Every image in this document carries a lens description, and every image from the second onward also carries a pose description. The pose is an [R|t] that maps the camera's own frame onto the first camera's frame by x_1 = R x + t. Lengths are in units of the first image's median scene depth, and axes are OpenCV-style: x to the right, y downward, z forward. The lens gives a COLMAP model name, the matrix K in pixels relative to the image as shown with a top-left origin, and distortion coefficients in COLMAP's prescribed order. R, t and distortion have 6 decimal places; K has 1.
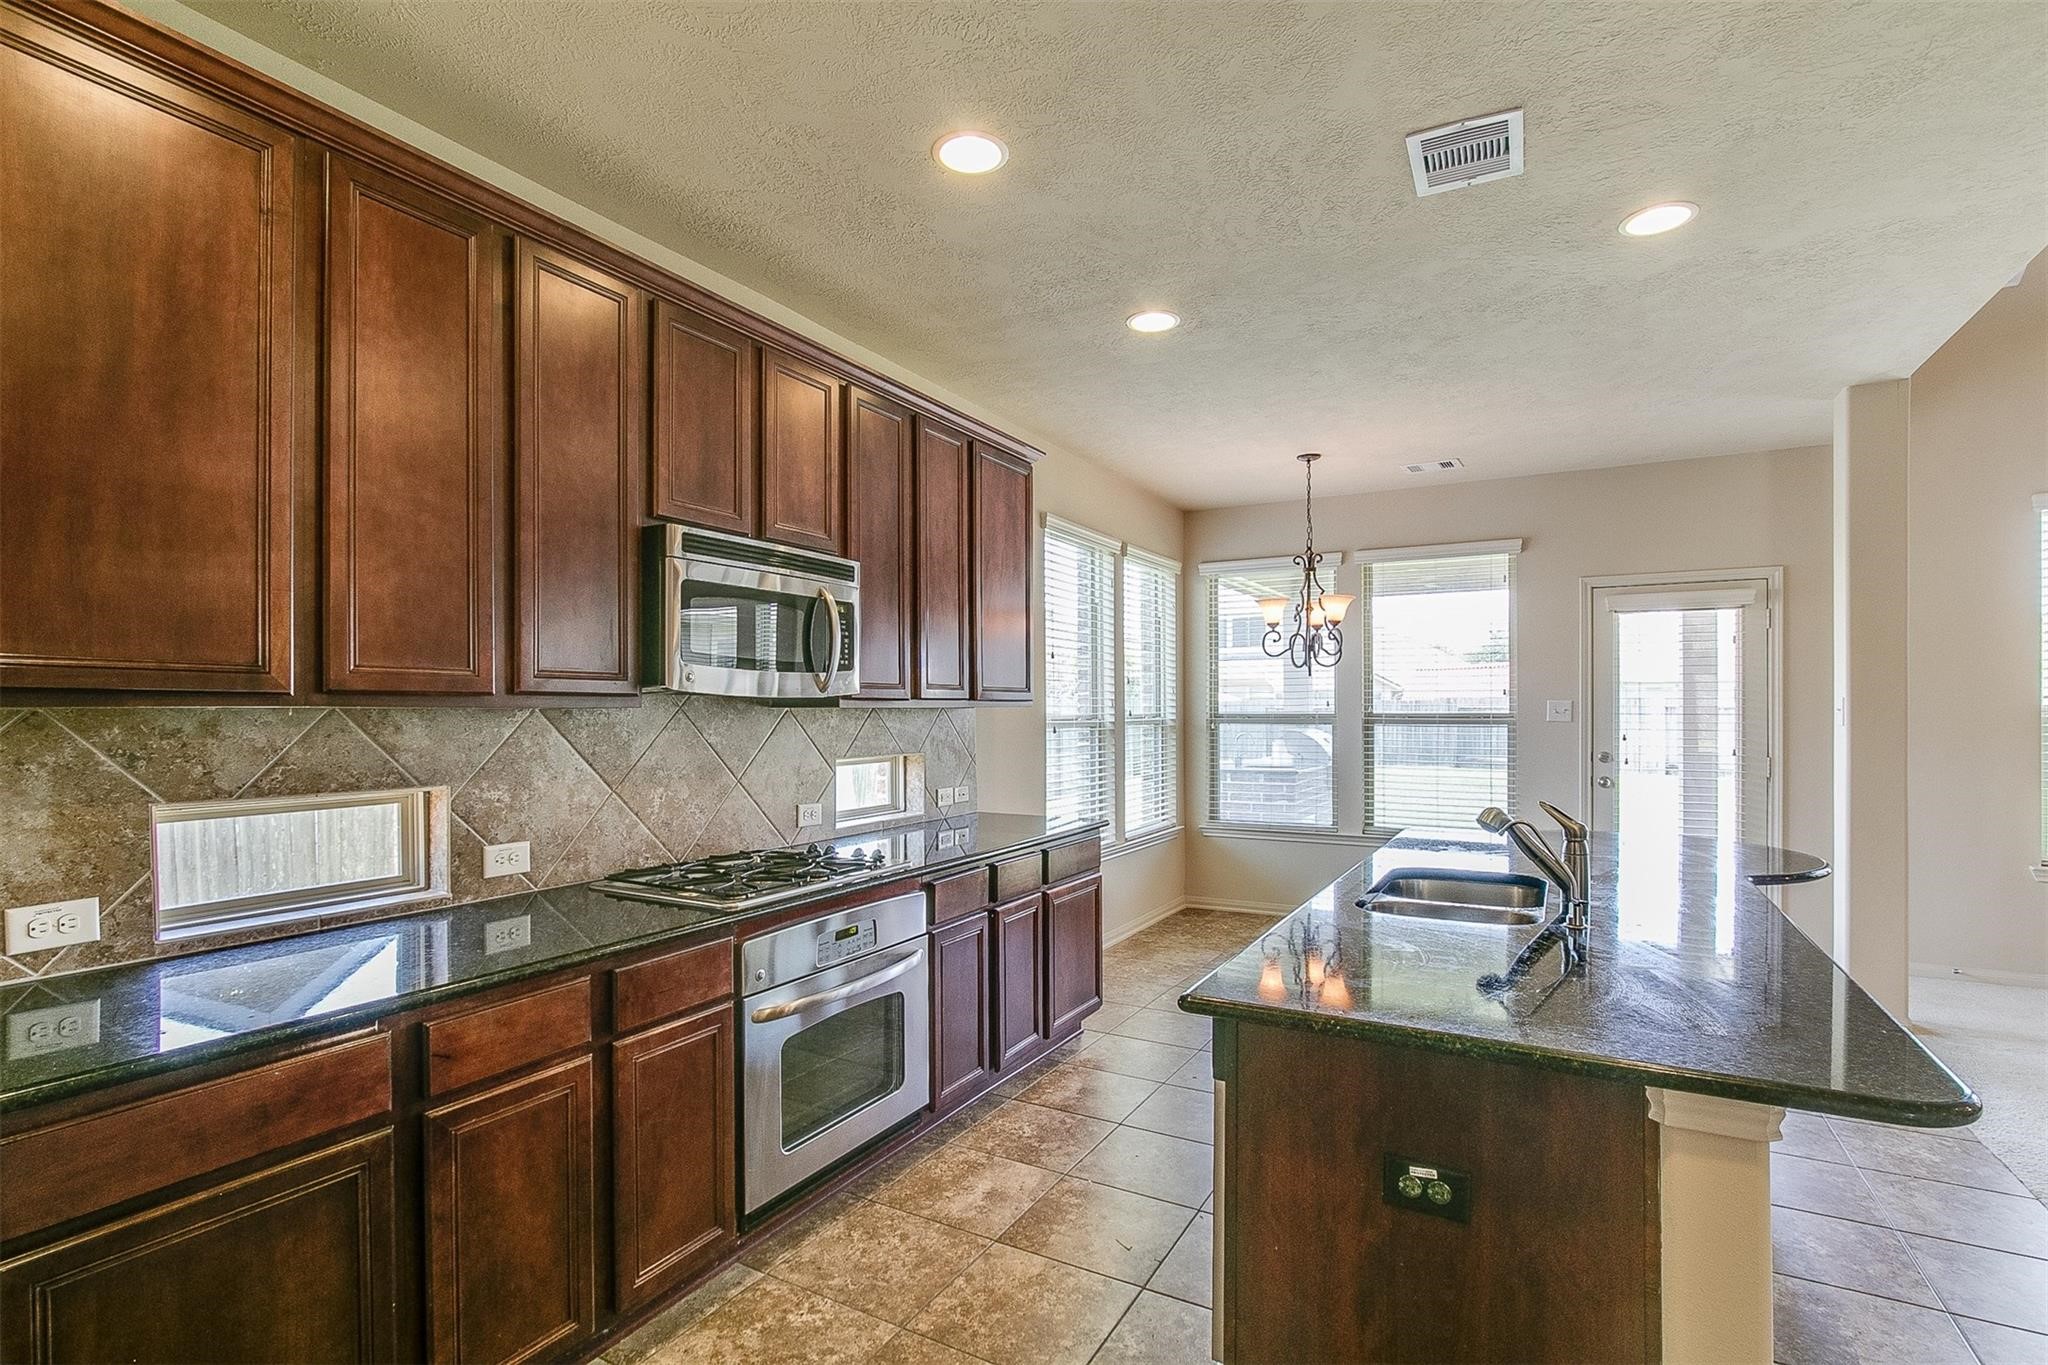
lens RADIAL K [[961.9, 0, 963.4], [0, 961.9, 714.5], [0, 0, 1]] dist [-0.011752, 0.001208]
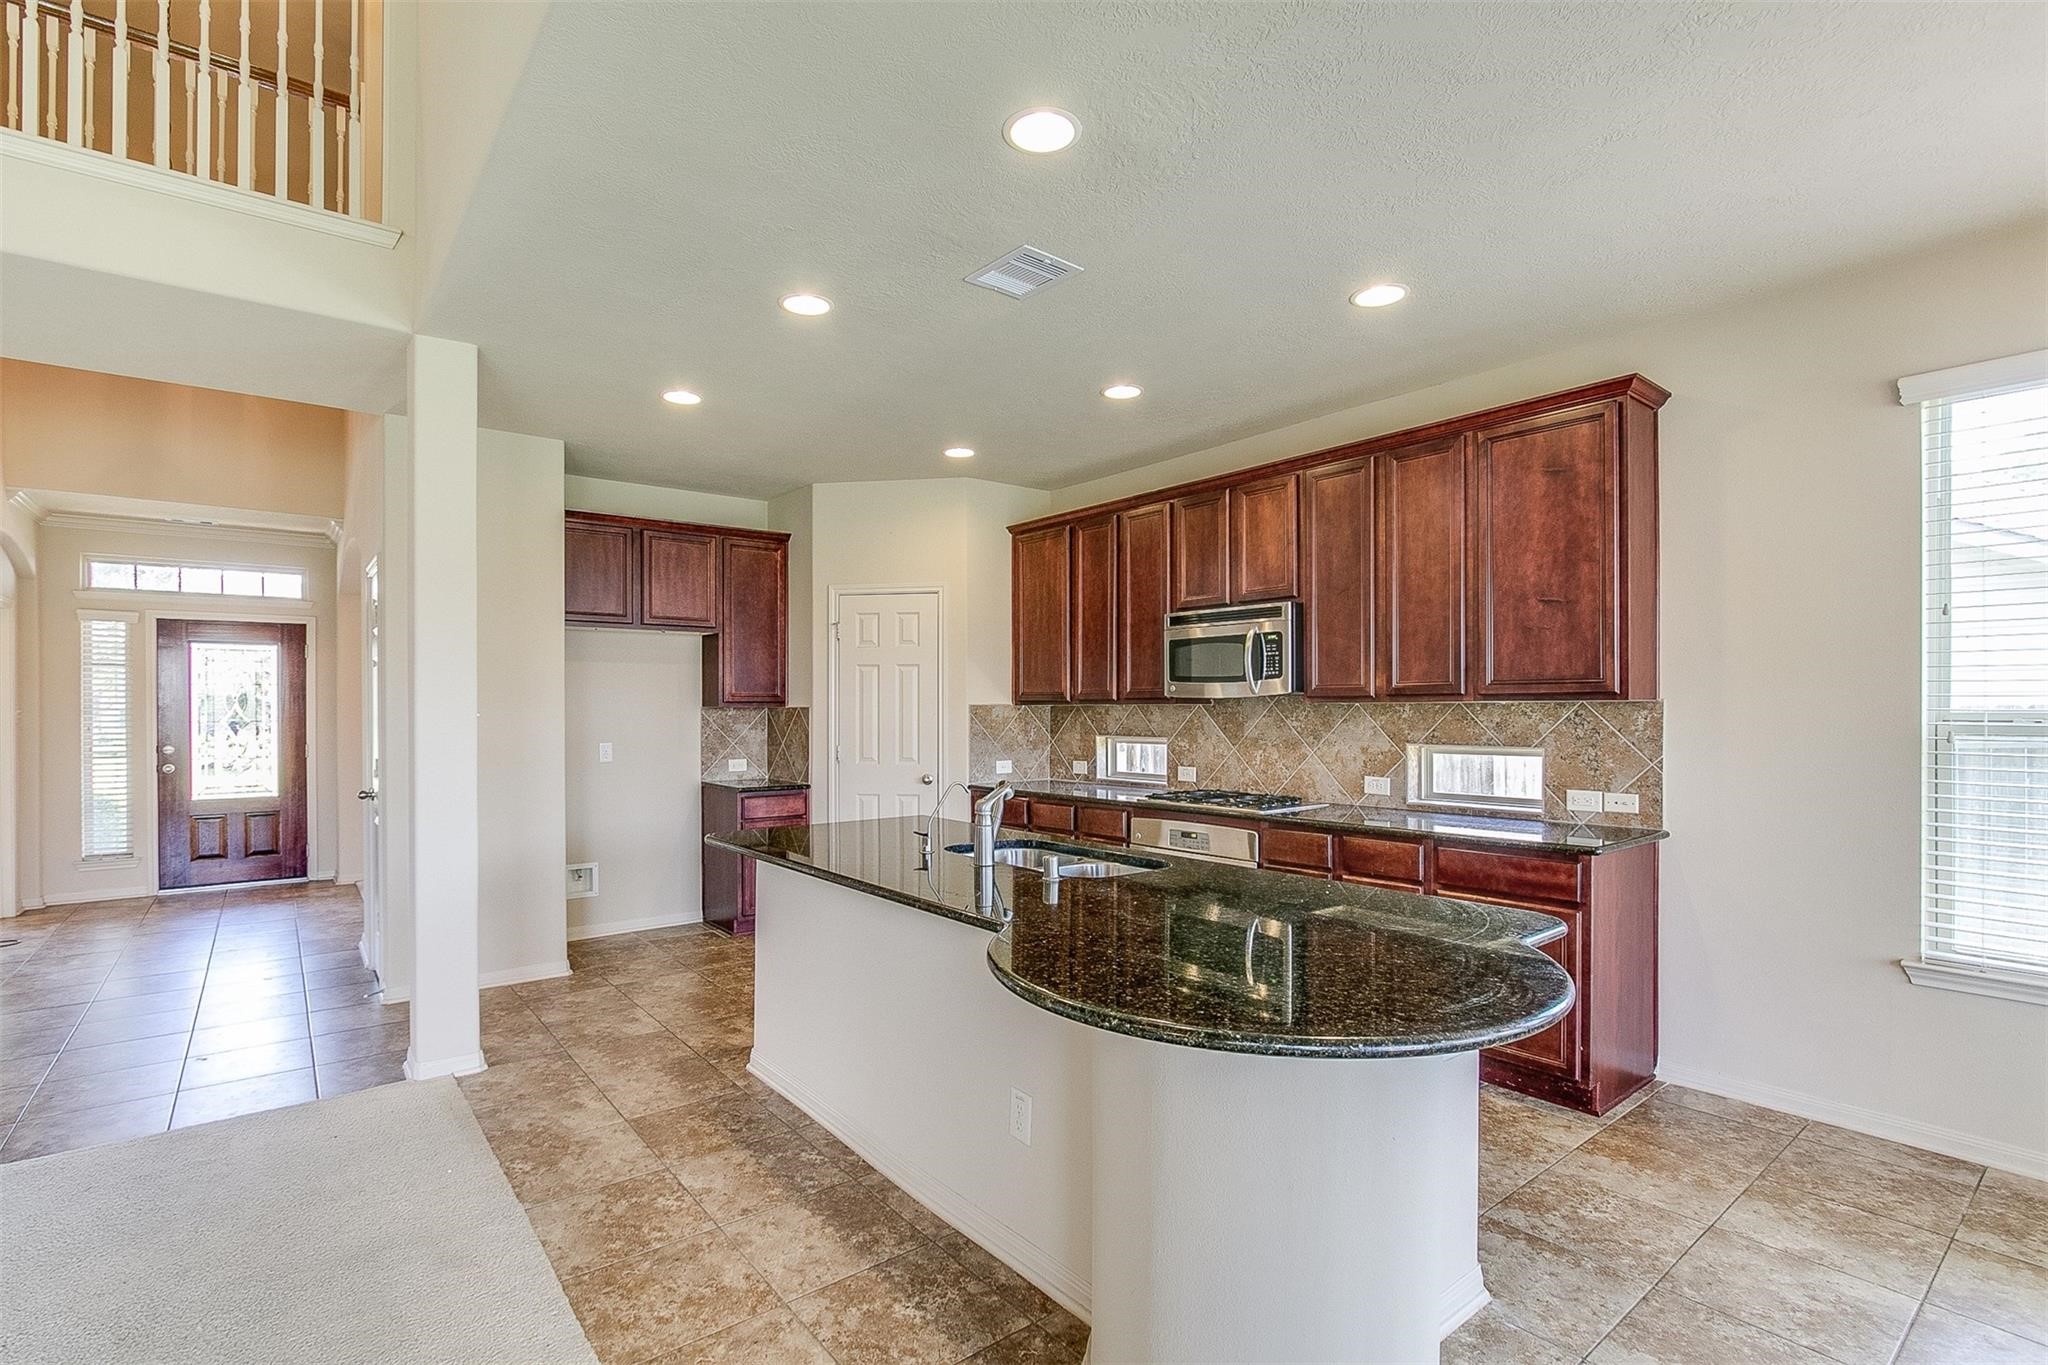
lens RADIAL K [[928.8, 0, 1022.6], [0, 928.8, 714.8], [0, 0, 1]] dist [-0.016855, -0.000455]
pose [[-0.333644, 0.009622, -0.942650, 0.742308], [0.000627, 0.999950, 0.009985, -0.002642], [0.942699, 0.002740, -0.333634, 0.609528]]
